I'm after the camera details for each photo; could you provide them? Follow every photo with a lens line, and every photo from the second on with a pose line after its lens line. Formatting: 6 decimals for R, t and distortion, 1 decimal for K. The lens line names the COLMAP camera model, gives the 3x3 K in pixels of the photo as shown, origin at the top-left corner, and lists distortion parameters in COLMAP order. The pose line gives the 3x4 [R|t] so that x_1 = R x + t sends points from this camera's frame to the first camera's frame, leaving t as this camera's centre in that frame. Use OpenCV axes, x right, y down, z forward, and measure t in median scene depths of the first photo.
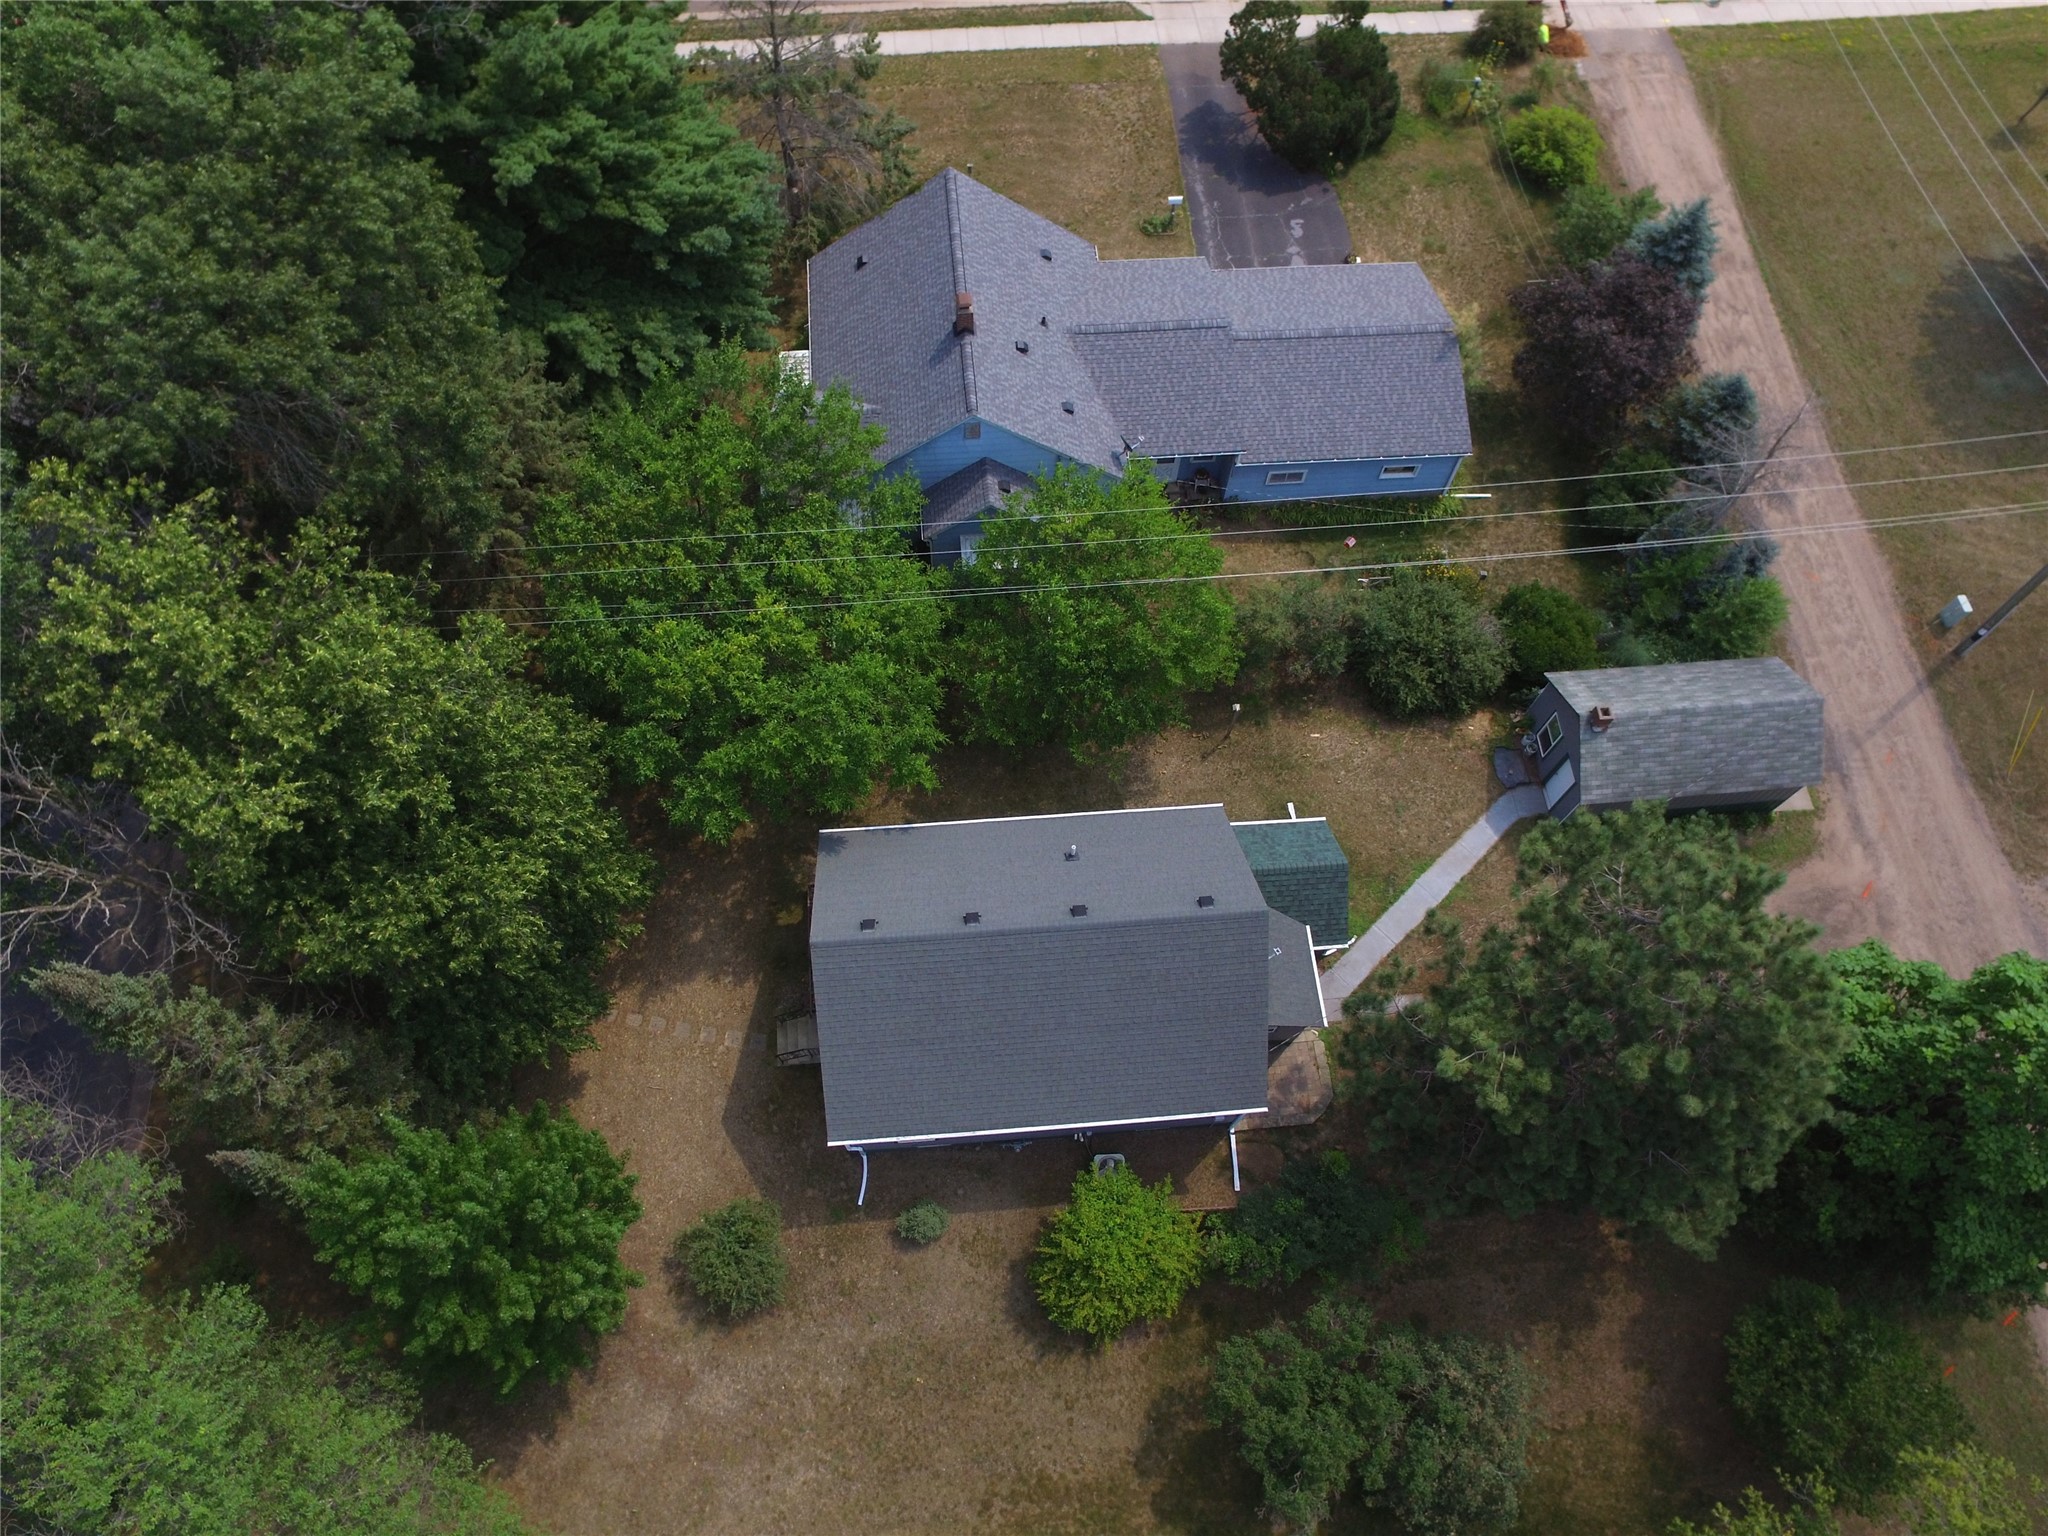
lens RADIAL K [[1399.2, 0, 1026.6], [0, 1399.2, 800.0], [0, 0, 1]] dist [-0.122008, 0.095155]
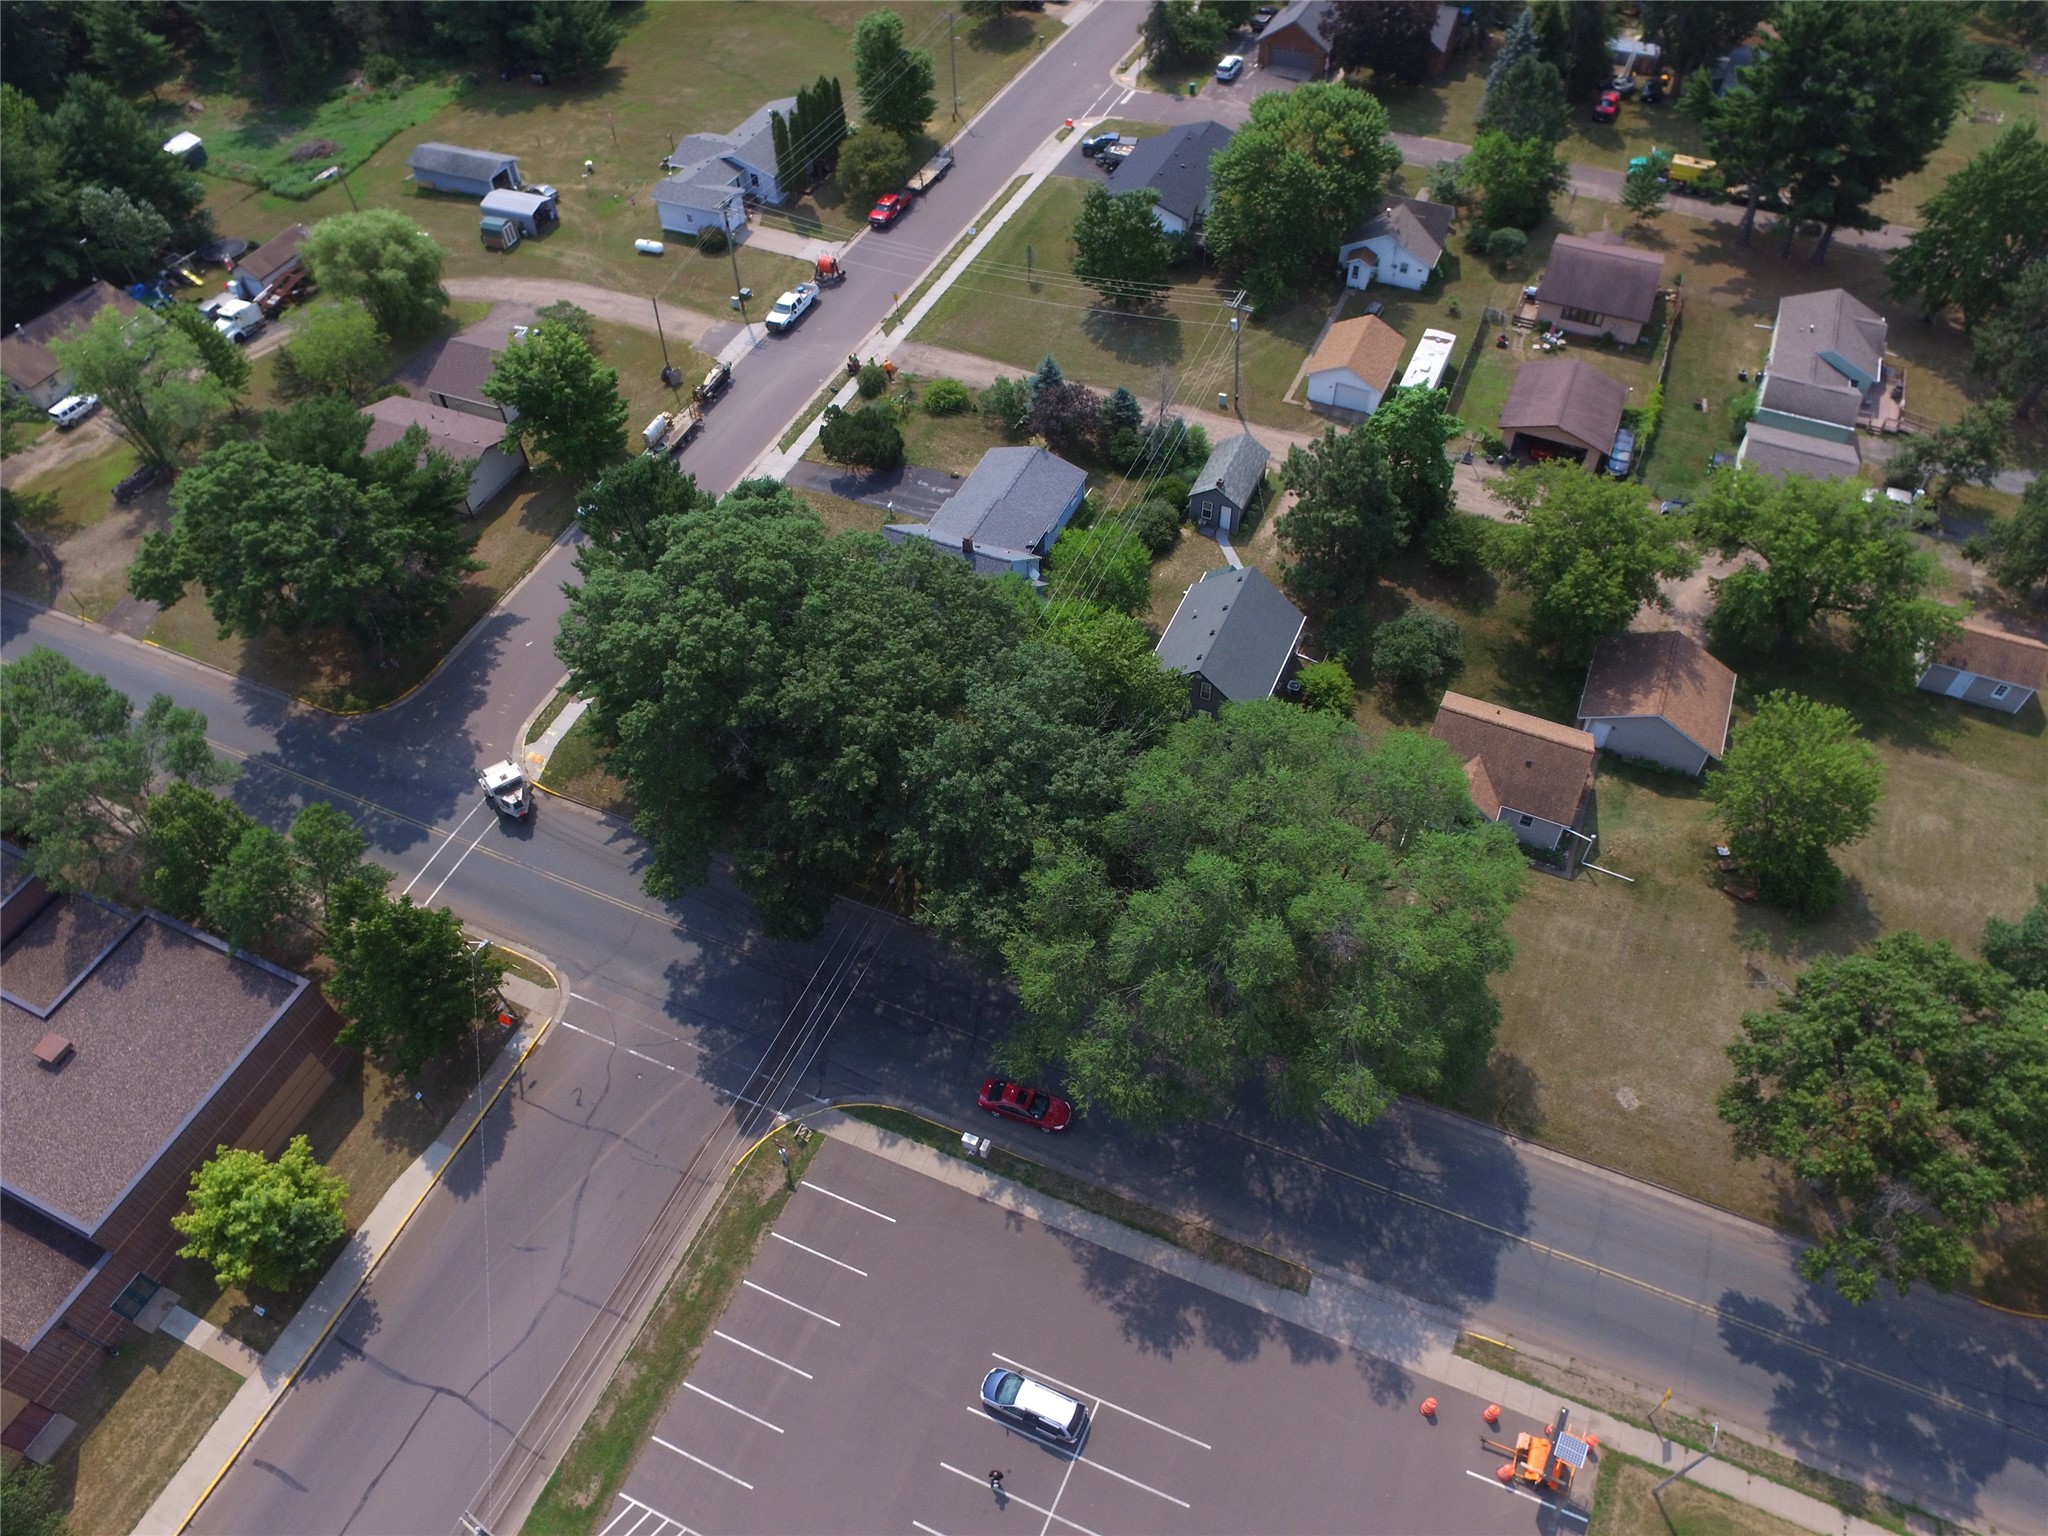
lens RADIAL K [[1404.7, 0, 1022.8], [0, 1404.7, 780.8], [0, 0, 1]] dist [-0.119323, 0.093258]
pose [[0.488509, -0.693191, 0.529948, -1.498172], [0.811307, 0.584387, 0.016533, -0.074103], [-0.321155, 0.421874, 0.847869, -0.867933]]
